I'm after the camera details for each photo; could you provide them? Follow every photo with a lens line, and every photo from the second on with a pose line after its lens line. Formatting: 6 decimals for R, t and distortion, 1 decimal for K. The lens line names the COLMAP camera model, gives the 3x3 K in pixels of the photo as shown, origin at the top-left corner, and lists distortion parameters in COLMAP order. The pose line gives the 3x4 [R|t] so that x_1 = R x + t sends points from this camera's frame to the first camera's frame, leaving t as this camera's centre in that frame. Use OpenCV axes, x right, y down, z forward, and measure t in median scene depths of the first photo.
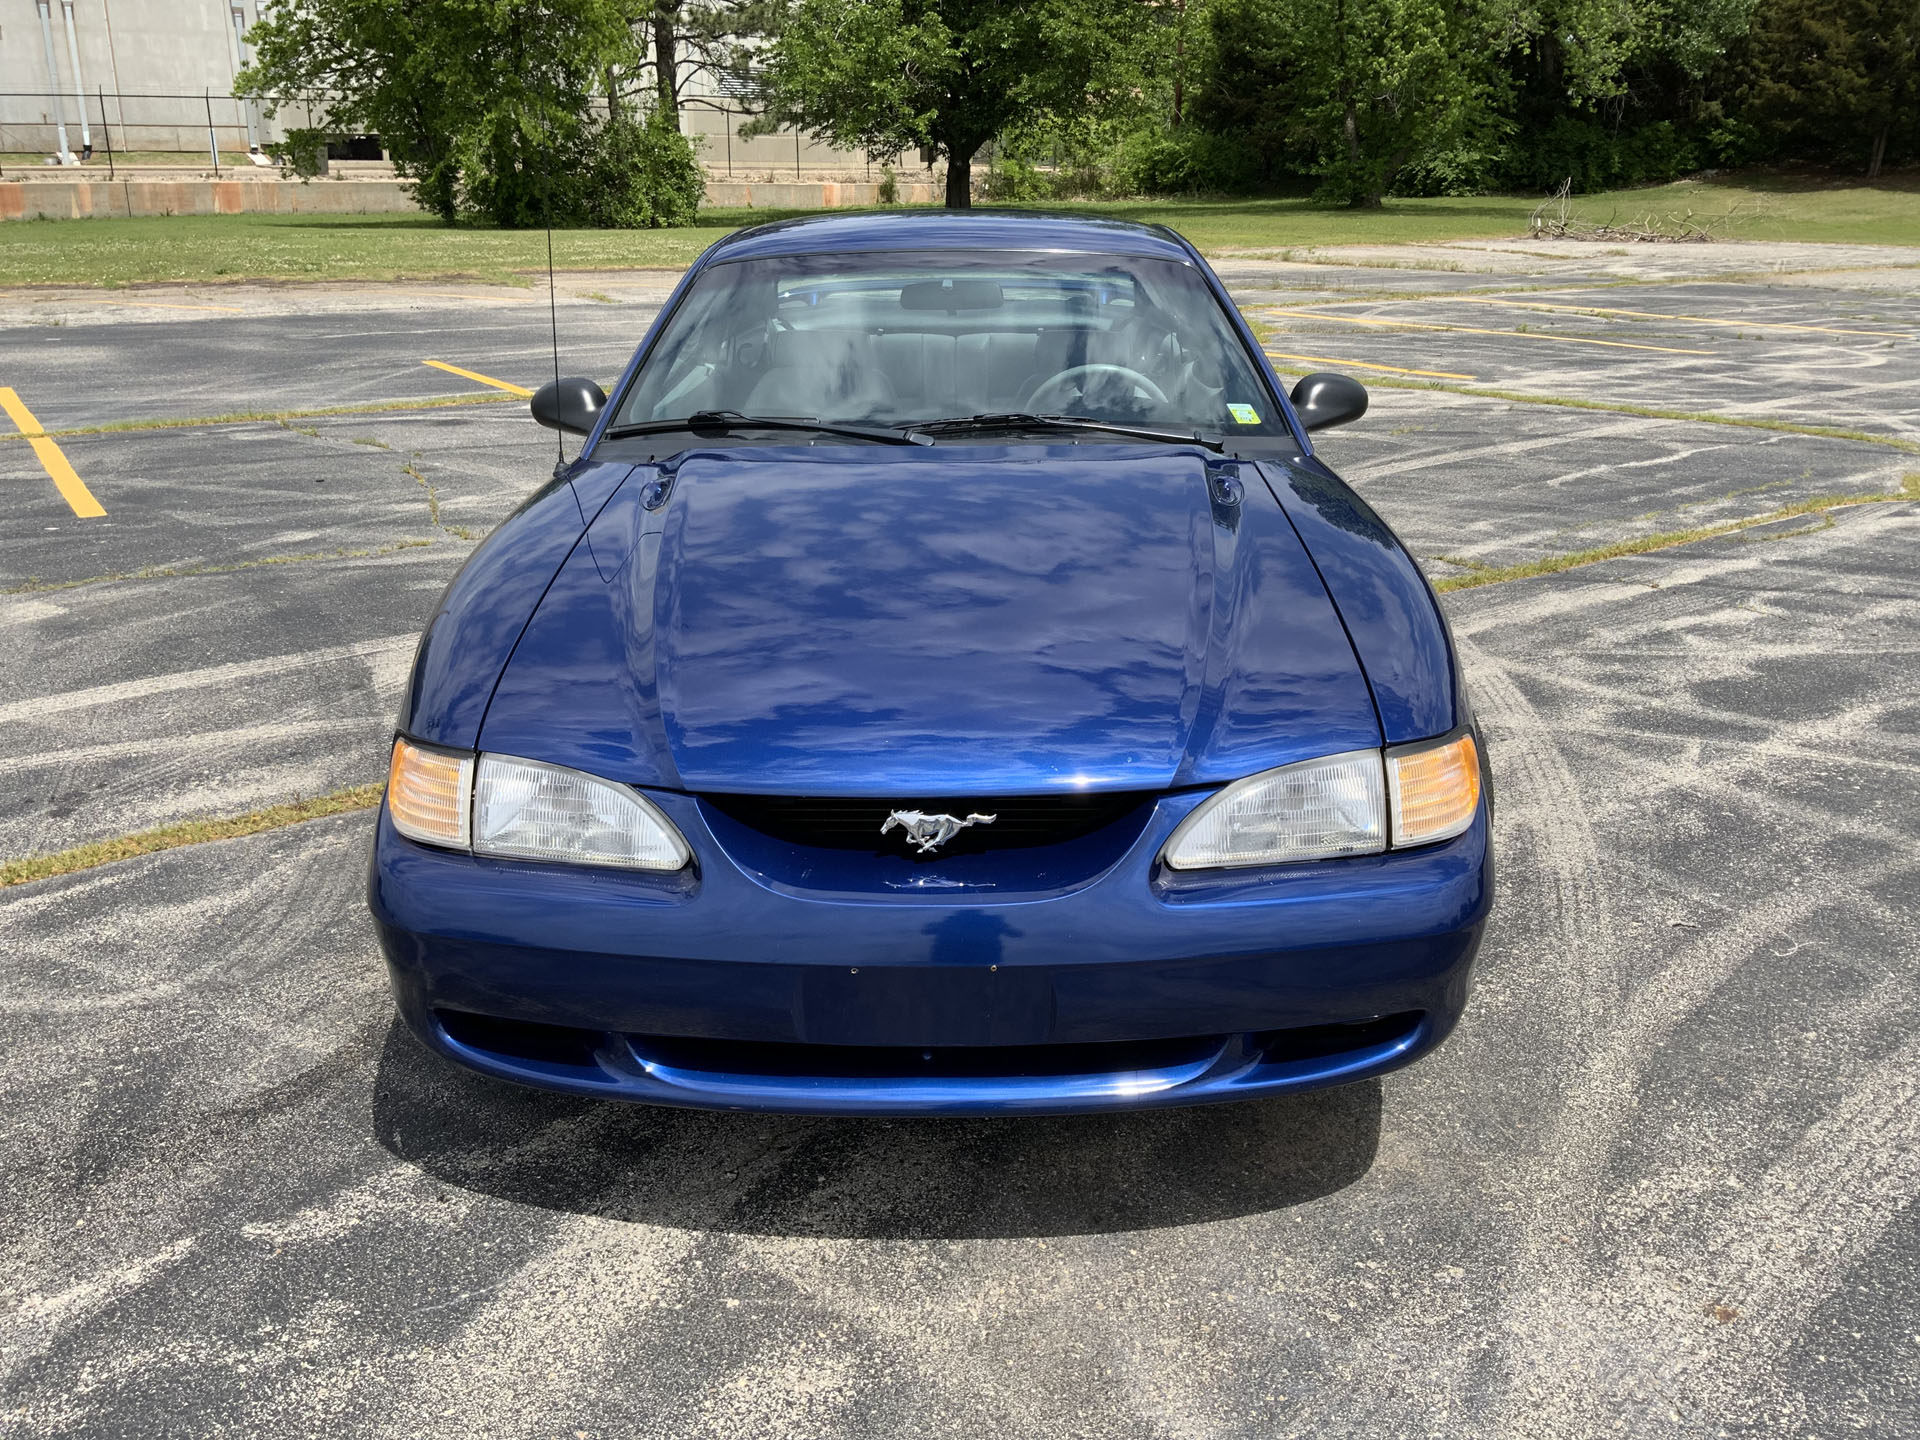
lens RADIAL K [[1607.4, 0, 960.0], [0, 1607.4, 720.0], [0, 0, 1]] dist [0.051375, -0.095357]
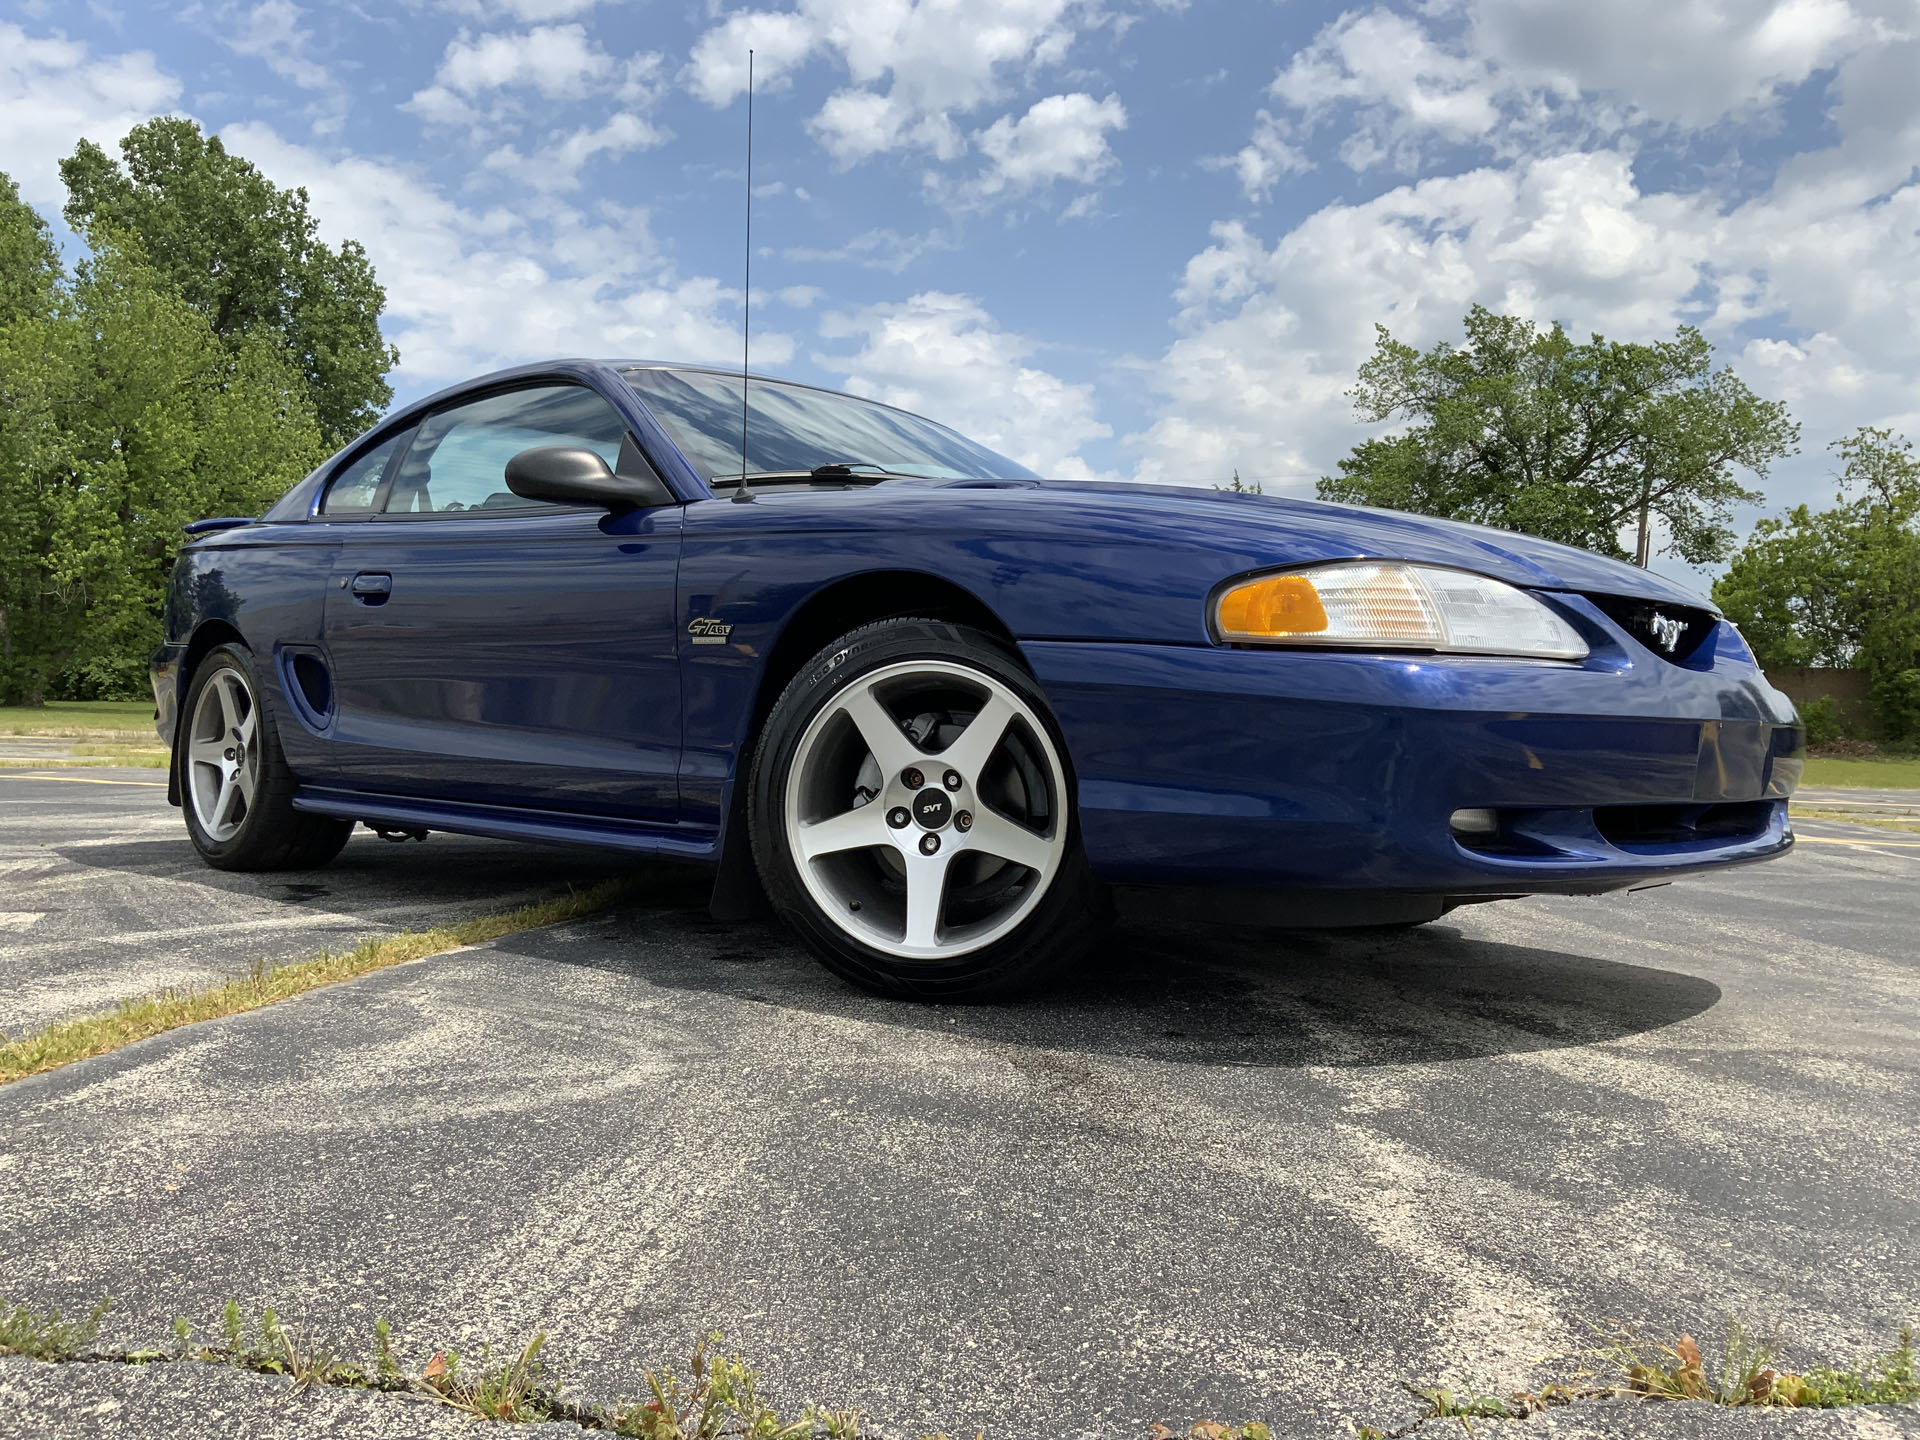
lens RADIAL K [[1607.4, 0, 960.0], [0, 1607.4, 720.0], [0, 0, 1]] dist [0.051375, -0.095357]
pose [[0.685694, 0.018637, 0.727651, -0.580417], [0.212308, 0.951083, -0.224426, 0.133924], [-0.696239, 0.308374, 0.648195, 0.271371]]
